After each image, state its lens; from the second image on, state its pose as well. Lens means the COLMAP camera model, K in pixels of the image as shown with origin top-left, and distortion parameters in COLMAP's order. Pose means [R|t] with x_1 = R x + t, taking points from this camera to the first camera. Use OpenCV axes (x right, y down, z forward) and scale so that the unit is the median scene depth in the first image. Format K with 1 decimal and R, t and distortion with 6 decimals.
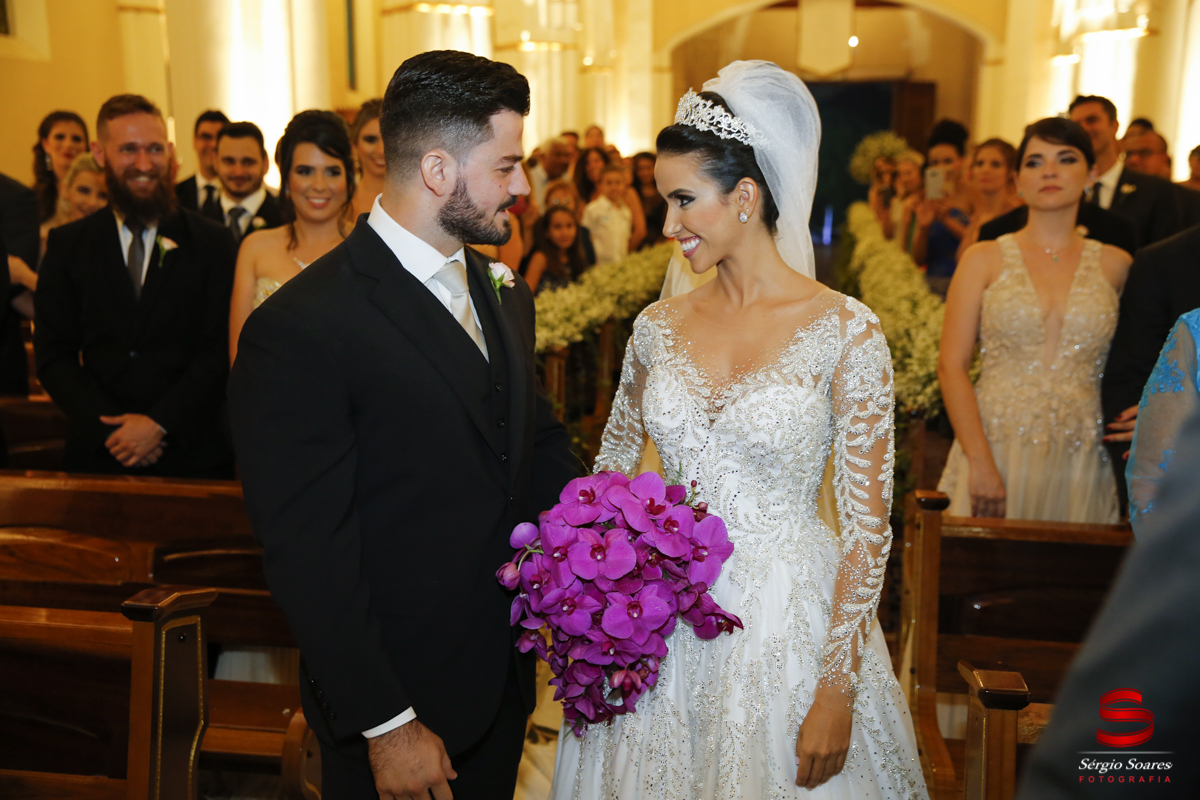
lens RADIAL K [[1301.3, 0, 590.8], [0, 1301.3, 405.2], [0, 0, 1]] dist [0.016668, 0.000000]
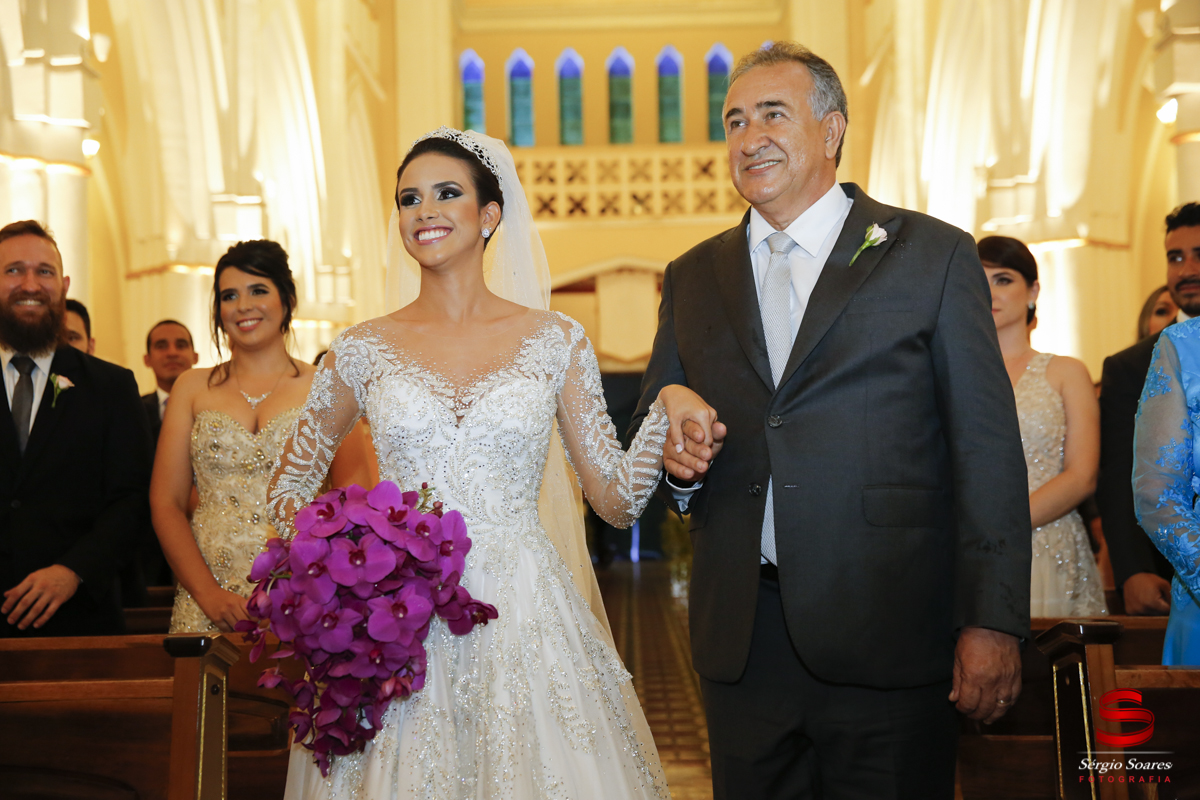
lens RADIAL K [[1603.5, 0, 597.0], [0, 1603.5, 391.3], [0, 0, 1]] dist [0.061100, 0.000000]
pose [[0.984763, -0.014255, 0.173315, -0.152491], [0.057979, 0.966525, -0.249935, 0.181461], [-0.163951, 0.256176, 0.952625, -0.101503]]
